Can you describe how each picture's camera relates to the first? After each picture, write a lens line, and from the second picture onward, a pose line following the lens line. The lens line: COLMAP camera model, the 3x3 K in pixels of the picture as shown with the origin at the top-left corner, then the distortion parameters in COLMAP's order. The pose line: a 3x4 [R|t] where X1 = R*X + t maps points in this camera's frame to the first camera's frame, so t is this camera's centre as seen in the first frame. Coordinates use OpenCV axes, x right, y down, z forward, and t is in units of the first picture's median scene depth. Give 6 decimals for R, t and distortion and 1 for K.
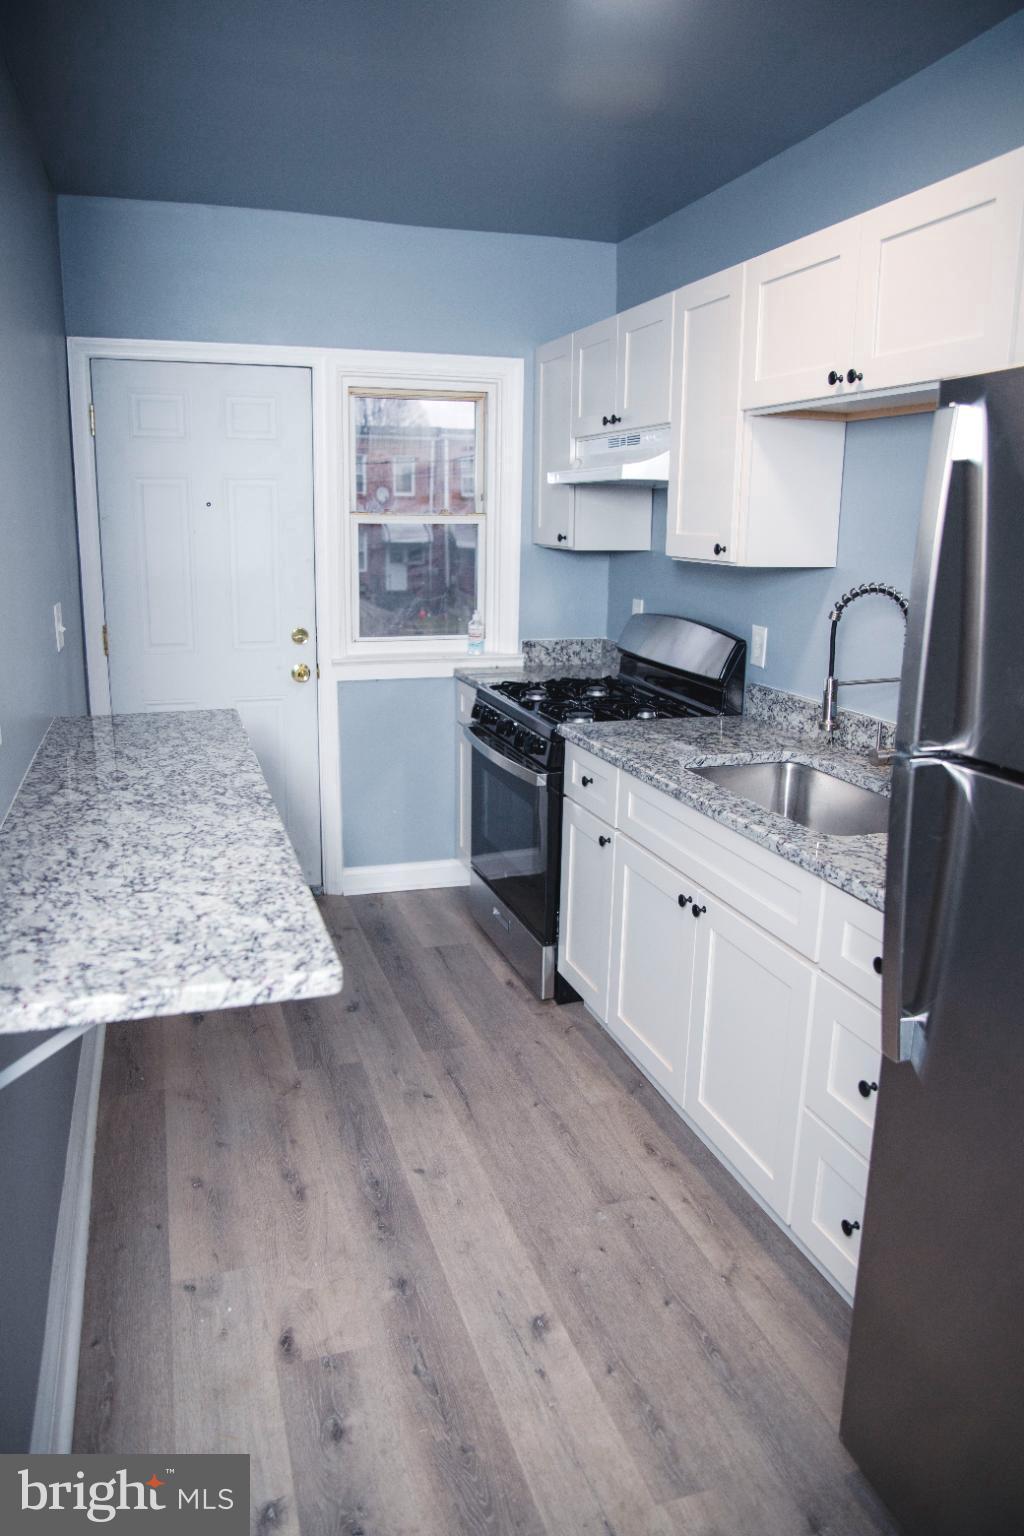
lens RADIAL K [[1070.3, 0, 500.4], [0, 1070.3, 768.8], [0, 0, 1]] dist [-0.109841, 0.076939]
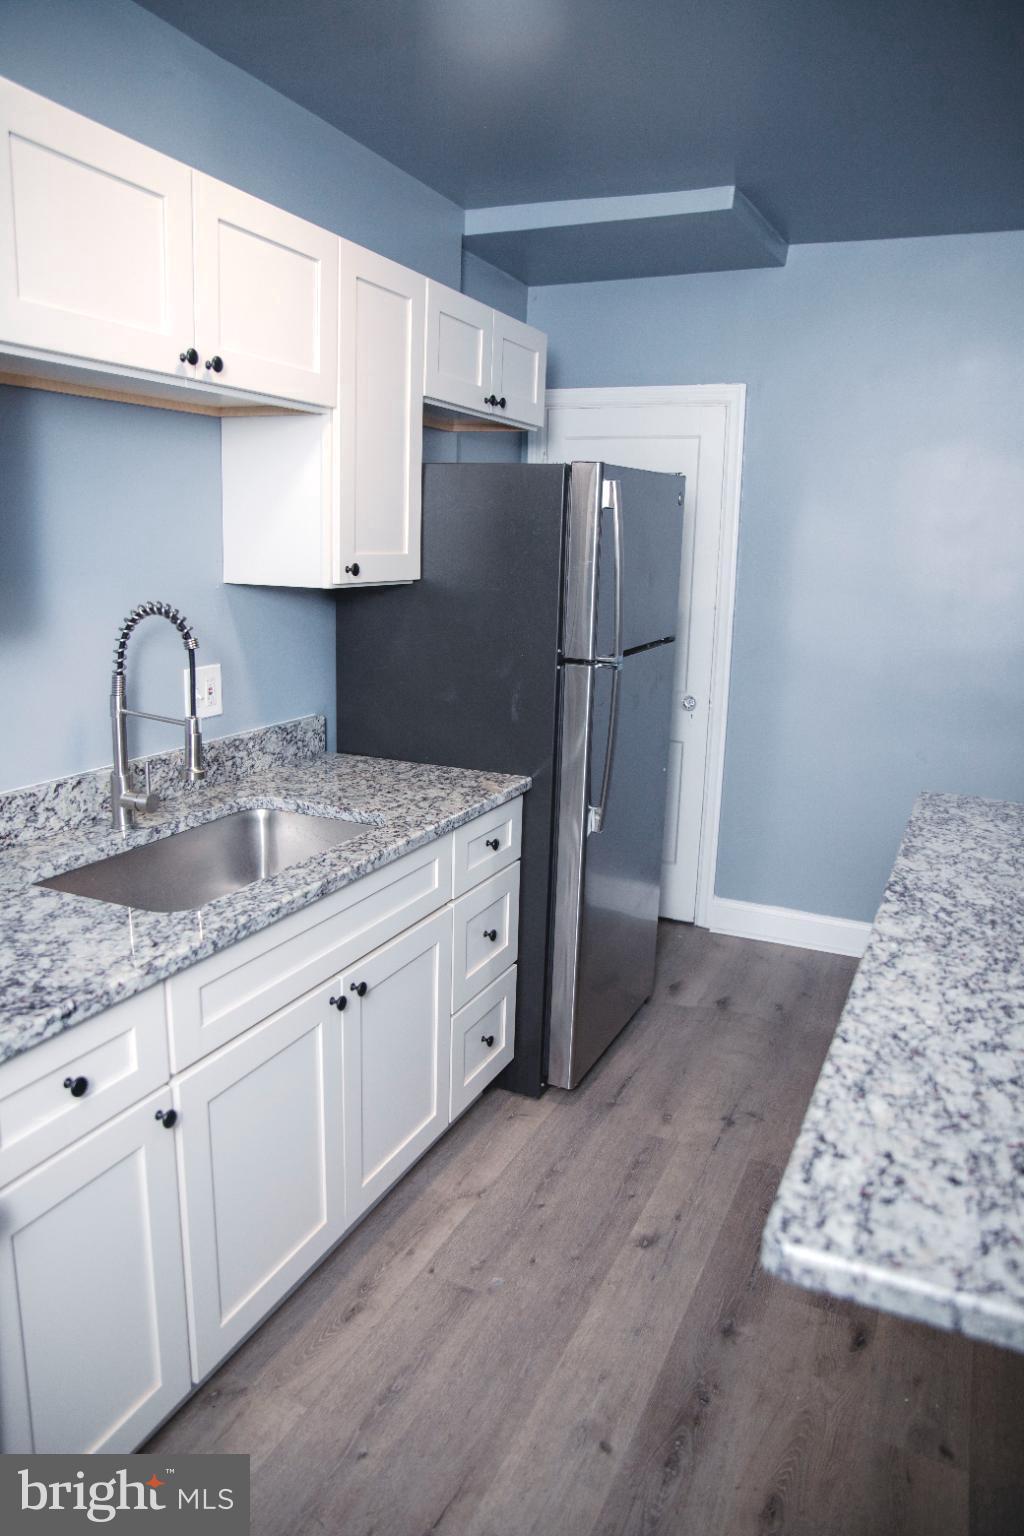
lens RADIAL K [[1070.3, 0, 500.4], [0, 1070.3, 768.8], [0, 0, 1]] dist [-0.109841, 0.076939]
pose [[-0.738605, -0.176162, 0.650715, -0.510935], [0.119911, 0.915531, 0.383960, -0.414568], [-0.663389, 0.361622, -0.655092, 1.700062]]
